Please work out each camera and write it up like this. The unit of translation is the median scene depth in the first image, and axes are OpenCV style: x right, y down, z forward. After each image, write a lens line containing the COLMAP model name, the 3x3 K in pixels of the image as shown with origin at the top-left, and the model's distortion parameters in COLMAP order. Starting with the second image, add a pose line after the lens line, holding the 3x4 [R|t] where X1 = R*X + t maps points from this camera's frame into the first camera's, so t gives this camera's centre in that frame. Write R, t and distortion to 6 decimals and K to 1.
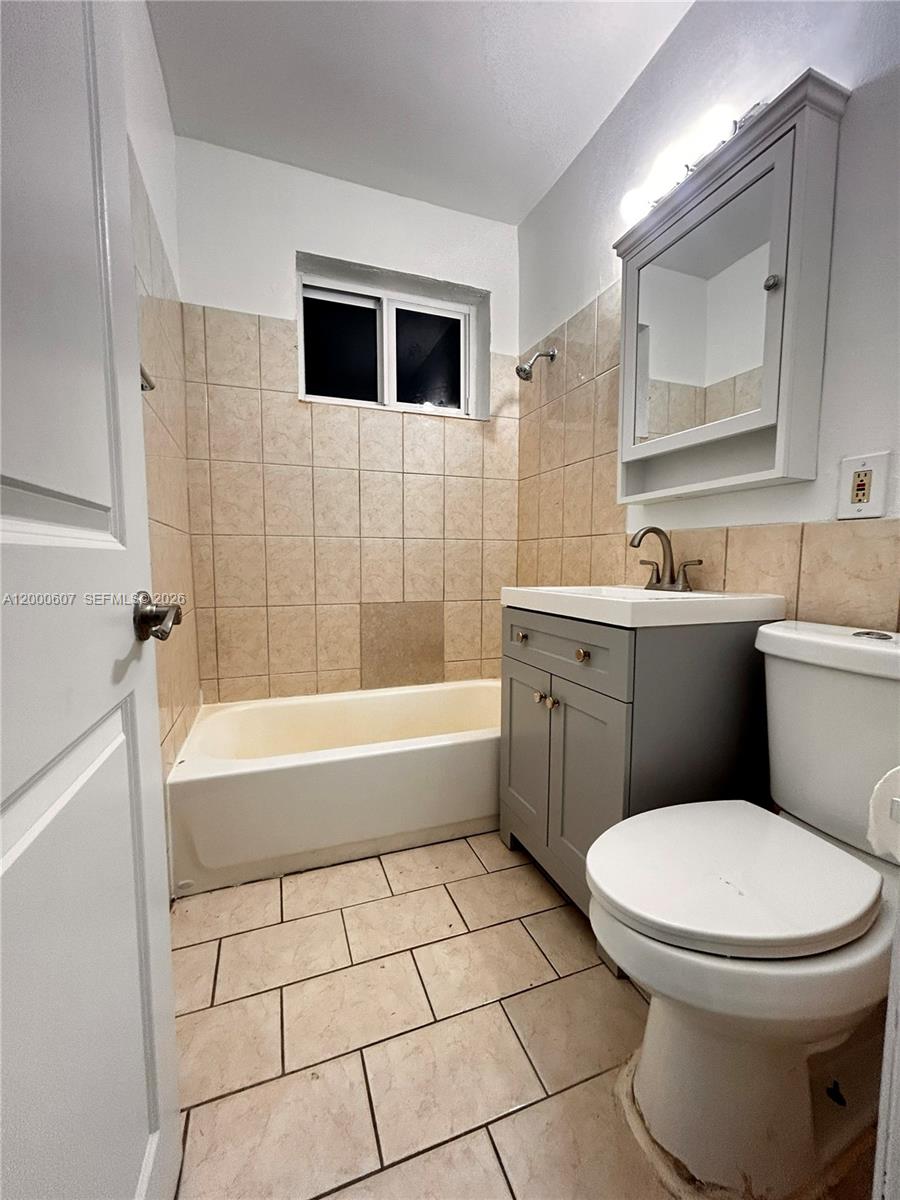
lens RADIAL K [[482.3, 0, 449.6], [0, 482.3, 601.8], [0, 0, 1]] dist [-0.001866, 0.000497]
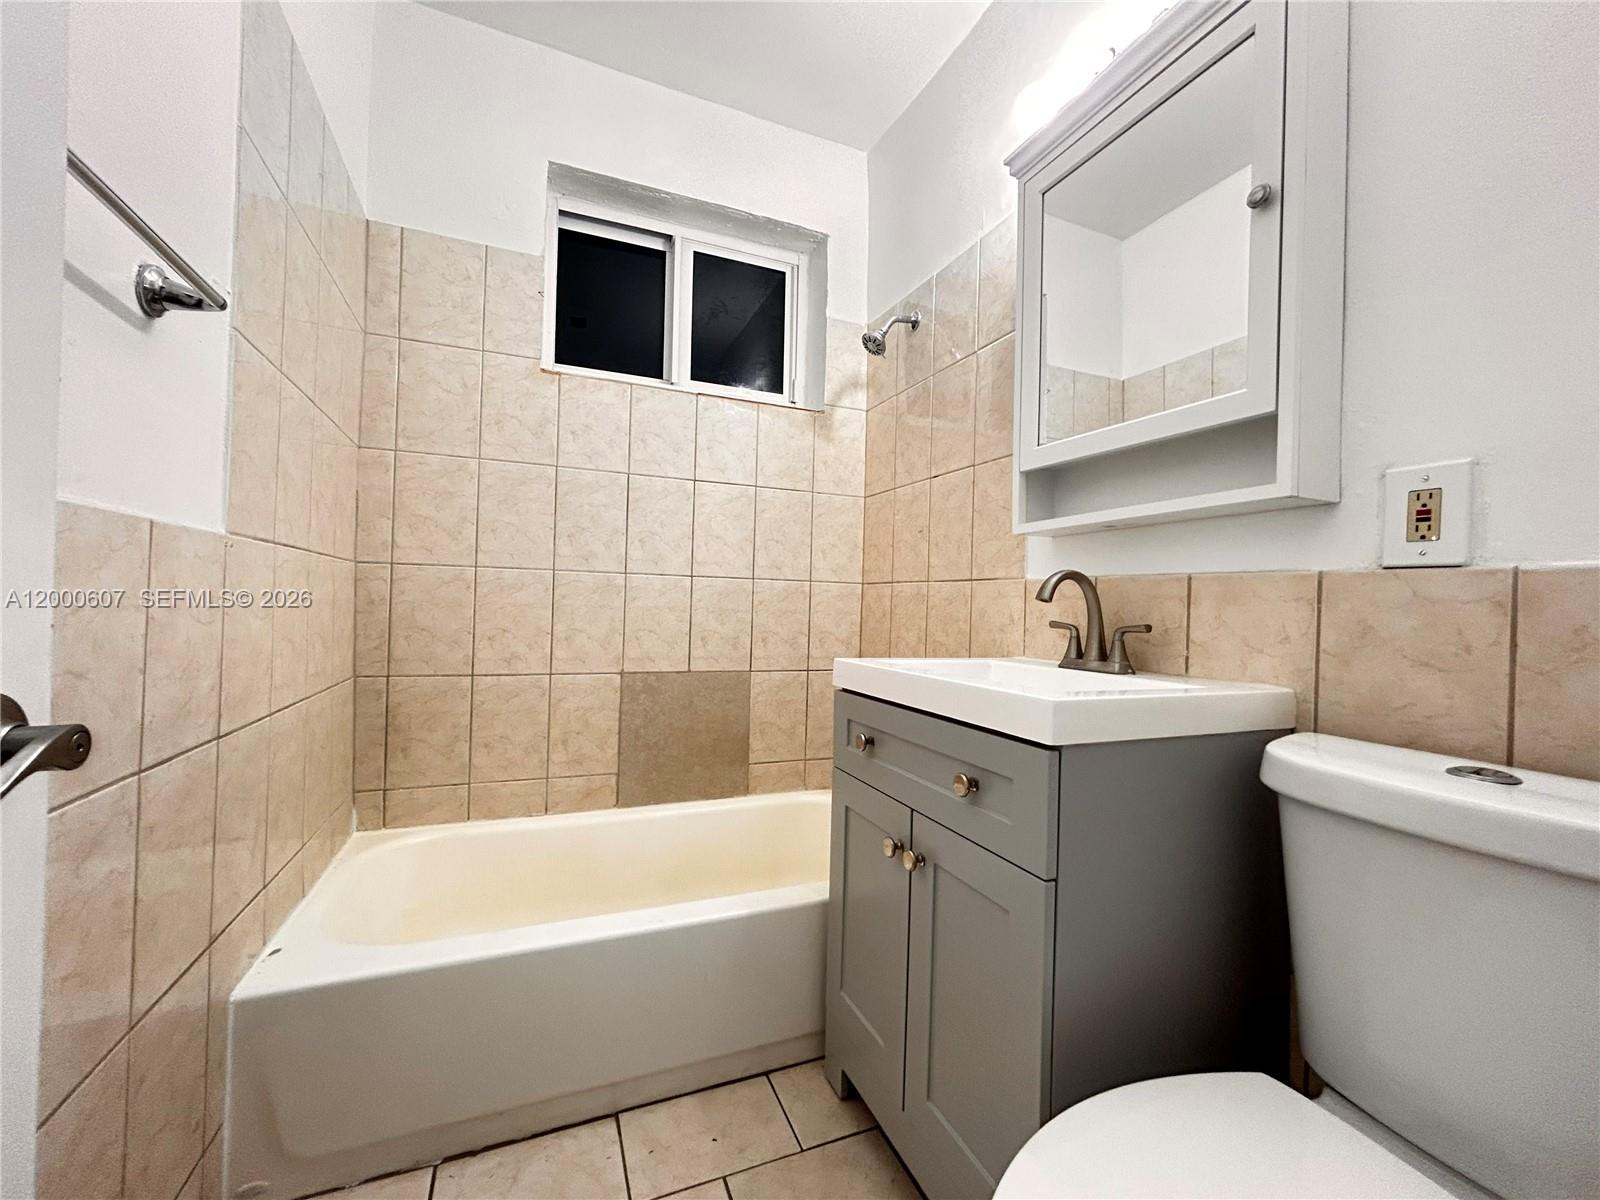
lens RADIAL K [[643.0, 0, 796.3], [0, 643.0, 600.6], [0, 0, 1]] dist [-0.001866, 0.000497]
pose [[0.999112, 0.025349, 0.033645, 0.025385], [-0.022140, 0.995462, -0.092545, -0.023790], [-0.035838, 0.091718, 0.995140, 0.140037]]
